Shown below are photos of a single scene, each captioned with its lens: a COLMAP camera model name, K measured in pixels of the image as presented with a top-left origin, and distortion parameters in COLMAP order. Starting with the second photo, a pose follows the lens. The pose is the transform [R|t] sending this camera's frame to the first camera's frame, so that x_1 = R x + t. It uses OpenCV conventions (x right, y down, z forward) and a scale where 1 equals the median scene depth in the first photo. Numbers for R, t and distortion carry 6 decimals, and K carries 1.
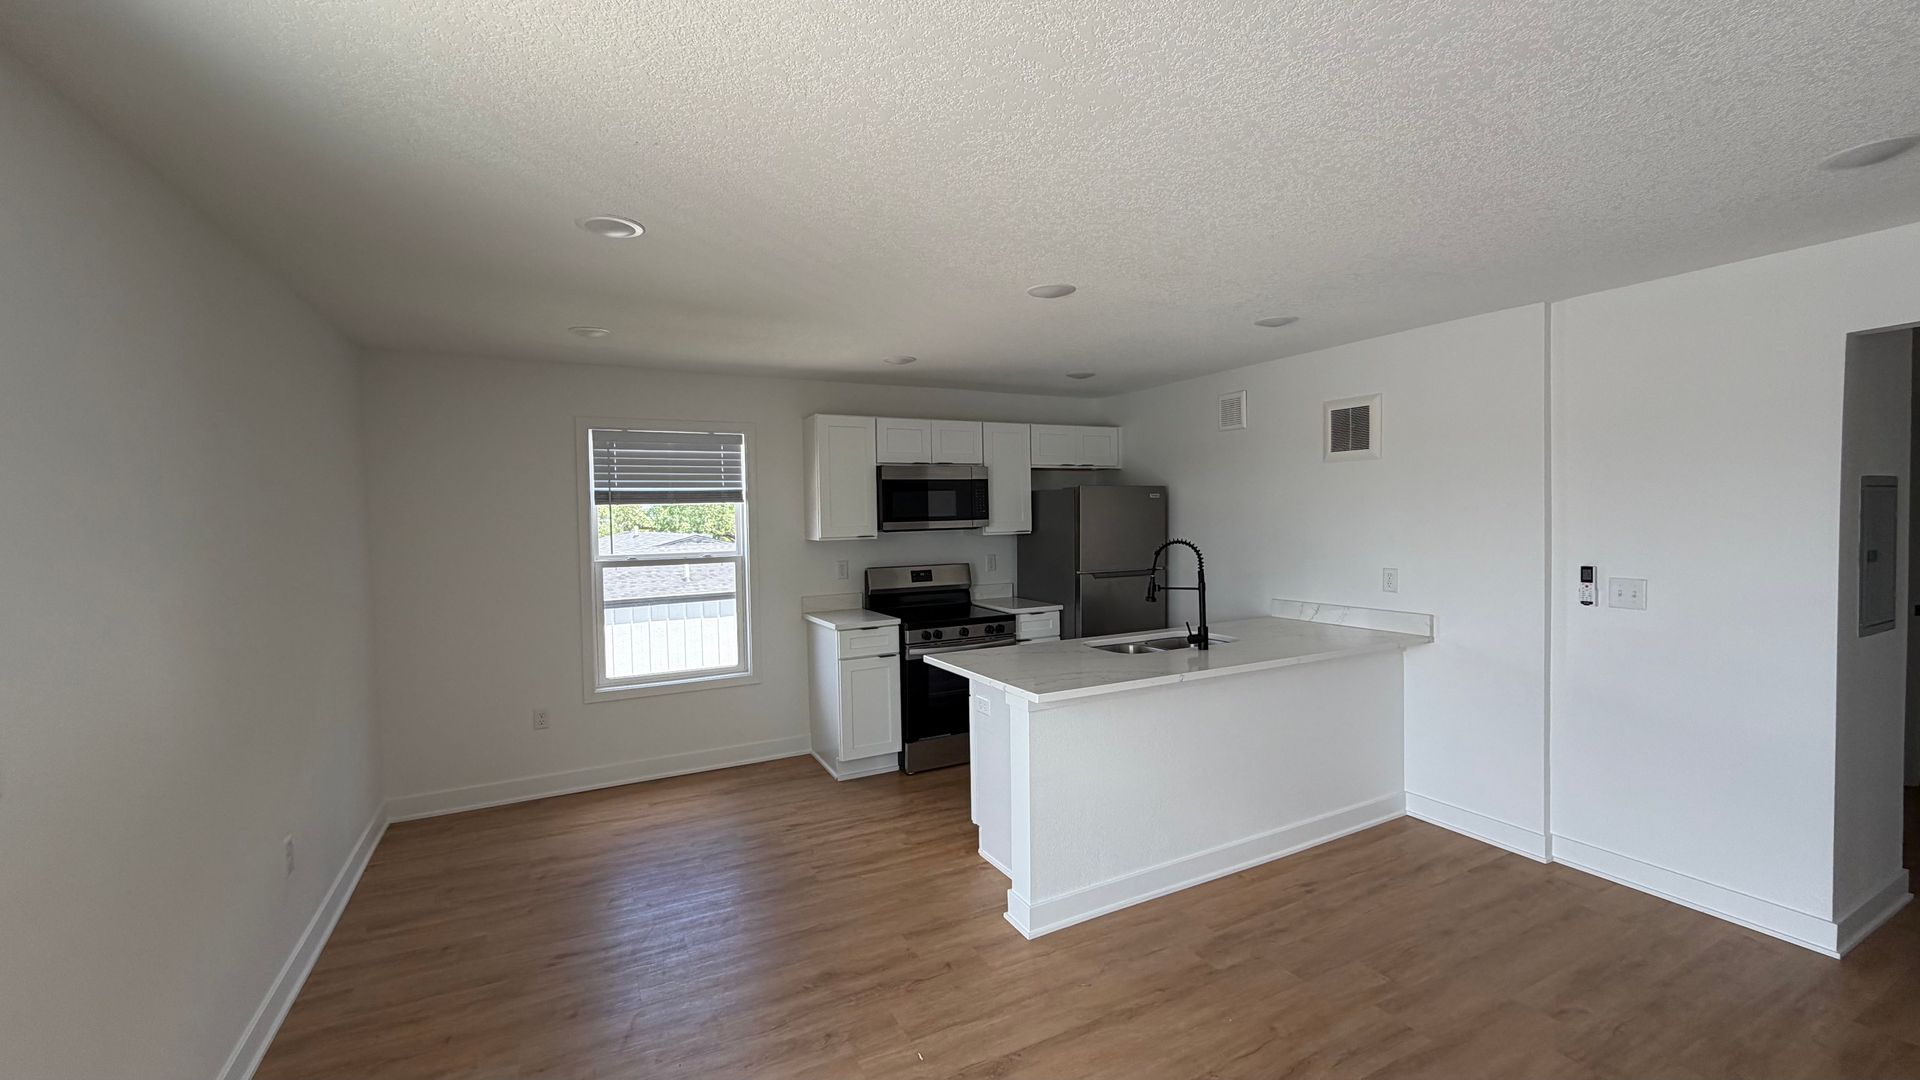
lens RADIAL K [[764.4, 0, 948.6], [0, 764.4, 542.8], [0, 0, 1]] dist [-0.002918, 0.001007]
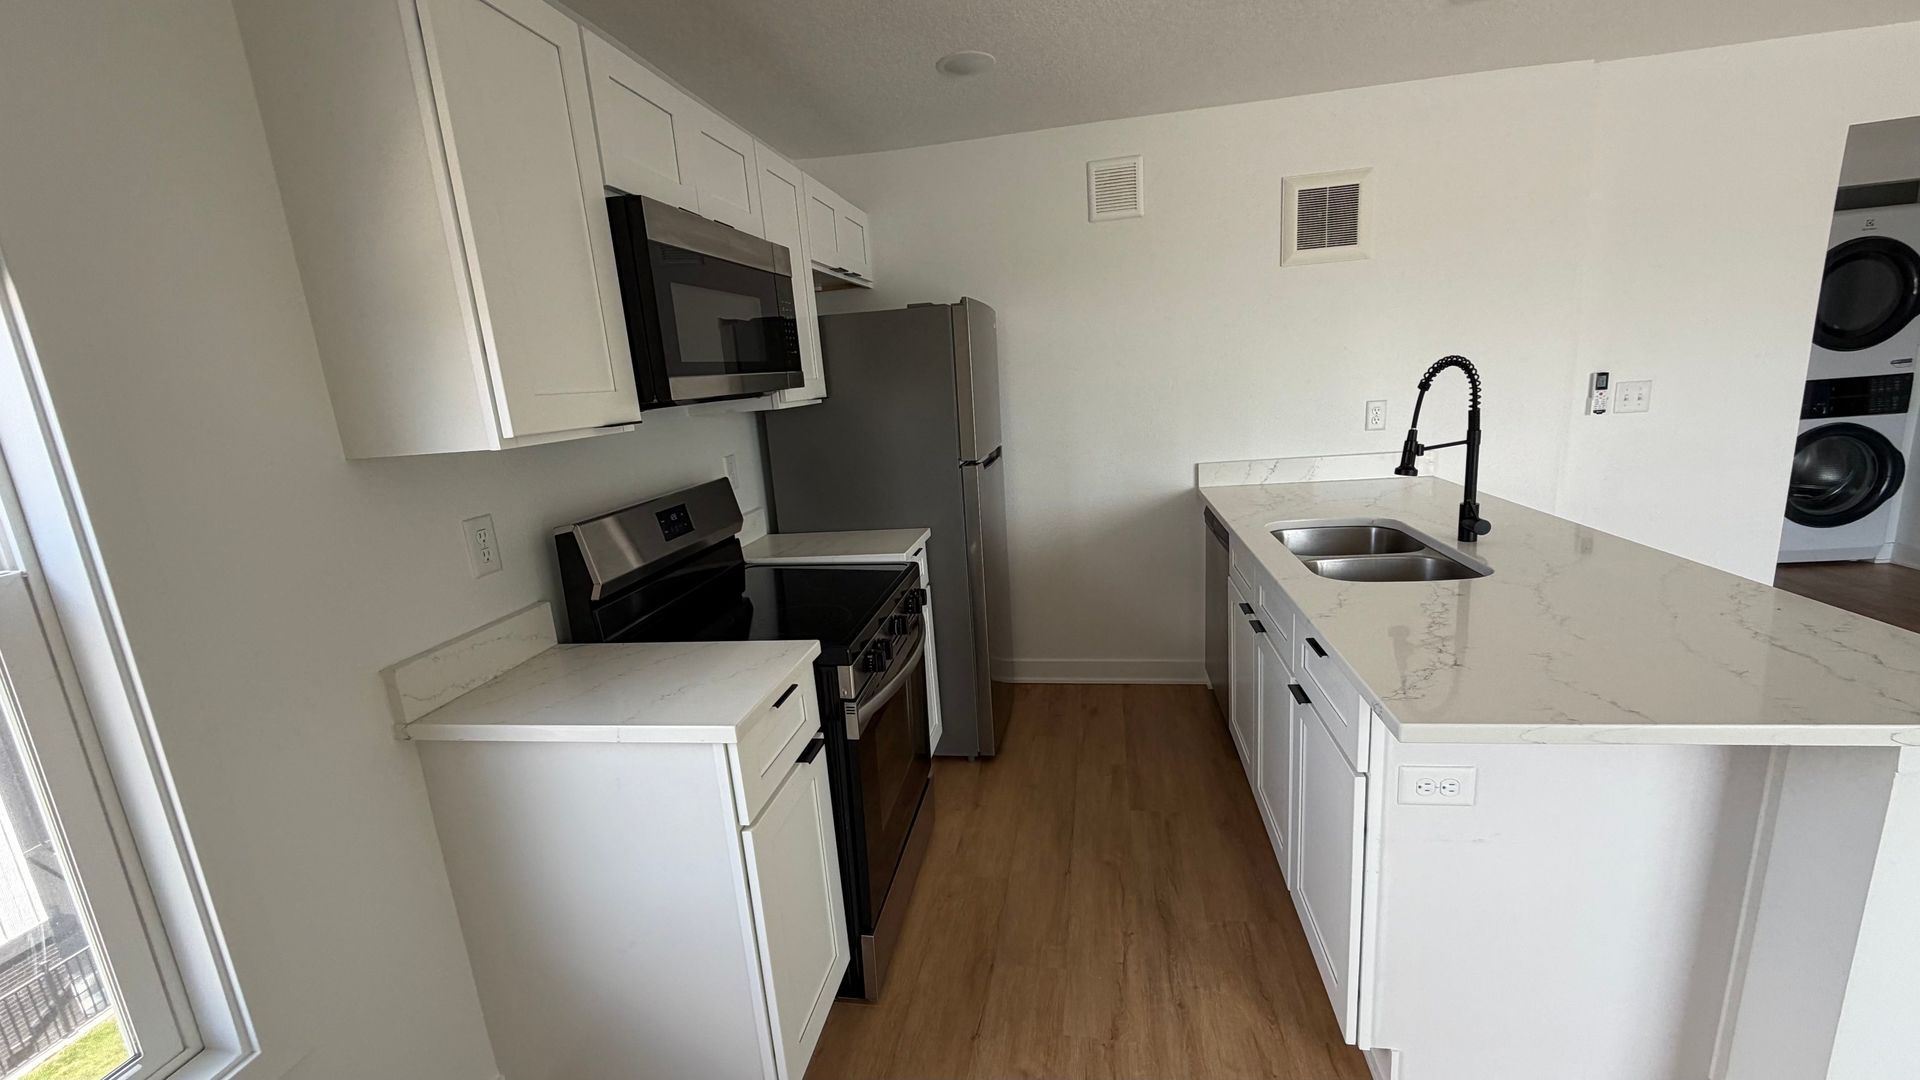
lens RADIAL K [[764.4, 0, 950.5], [0, 764.4, 553.1], [0, 0, 1]] dist [-0.002918, 0.001007]
pose [[0.605201, -0.207948, 0.768433, -0.342362], [0.091718, 0.977066, 0.192172, -0.005399], [-0.790771, -0.045824, 0.610394, 0.828065]]
